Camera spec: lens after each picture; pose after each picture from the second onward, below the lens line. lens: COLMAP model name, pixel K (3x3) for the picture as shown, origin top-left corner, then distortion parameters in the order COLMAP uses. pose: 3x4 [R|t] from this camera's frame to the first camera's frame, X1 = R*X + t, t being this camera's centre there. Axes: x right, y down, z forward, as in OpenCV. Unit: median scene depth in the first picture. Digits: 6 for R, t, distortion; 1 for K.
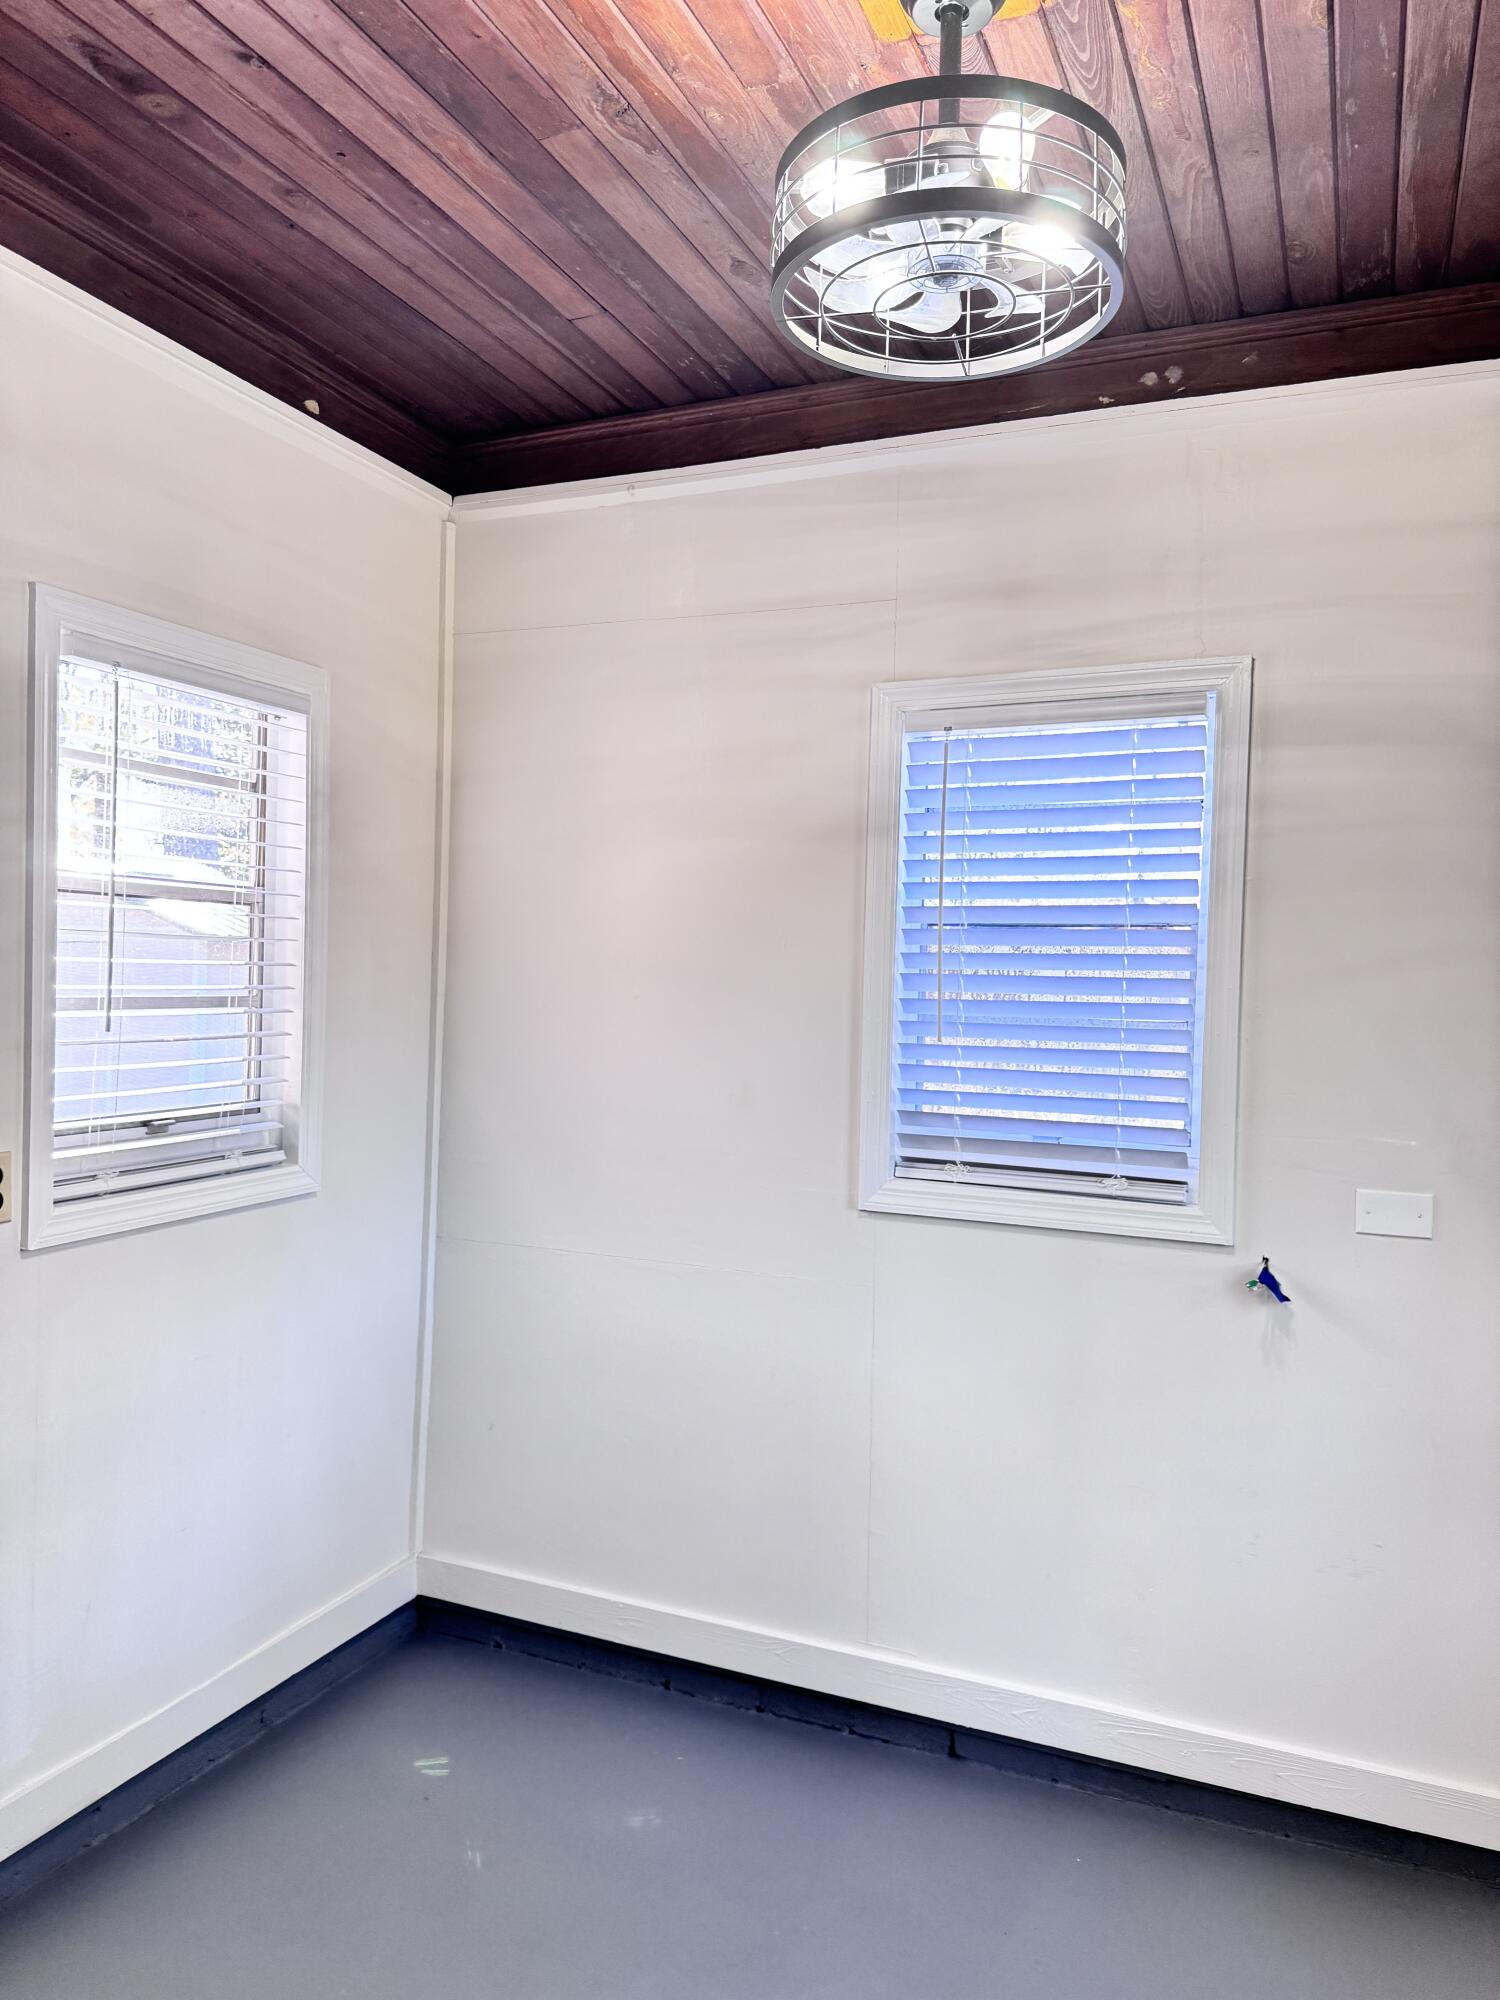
lens RADIAL K [[1428.1, 0, 732.7], [0, 1428.1, 990.4], [0, 0, 1]] dist [0.033370, -0.038316]
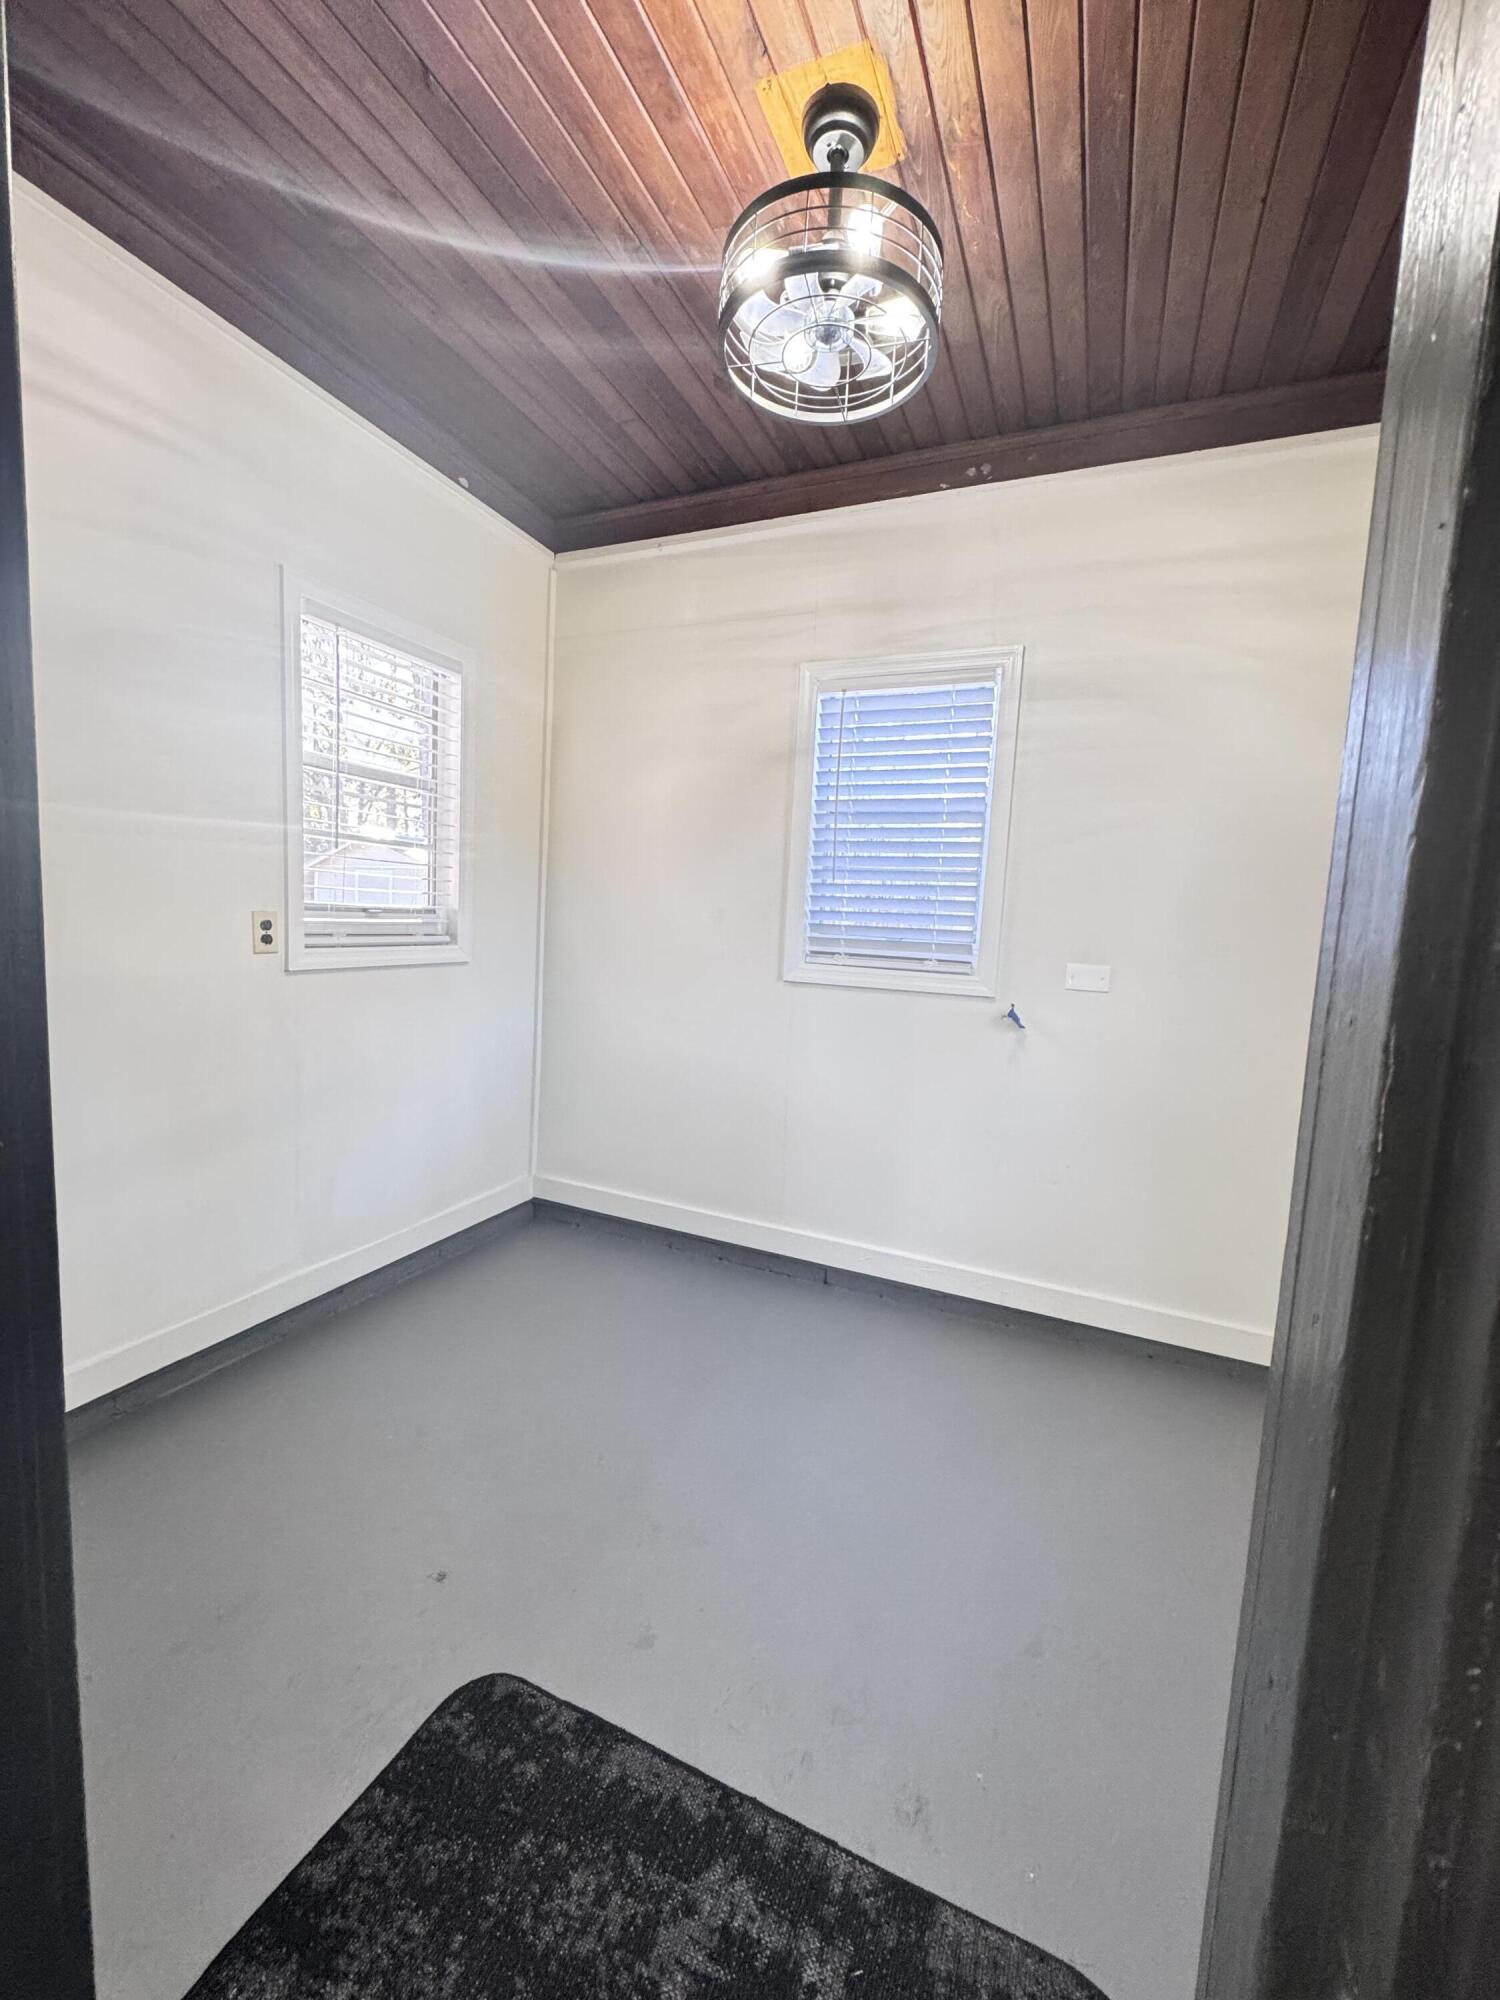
lens RADIAL K [[799.3, 0, 747.4], [0, 799.3, 993.6], [0, 0, 1]] dist [-0.000081, 0.000105]
pose [[0.999677, 0.025401, 0.000031, 0.052351], [-0.025313, 0.996090, 0.084641, 0.102010], [0.002119, -0.084614, 0.996412, 0.042372]]
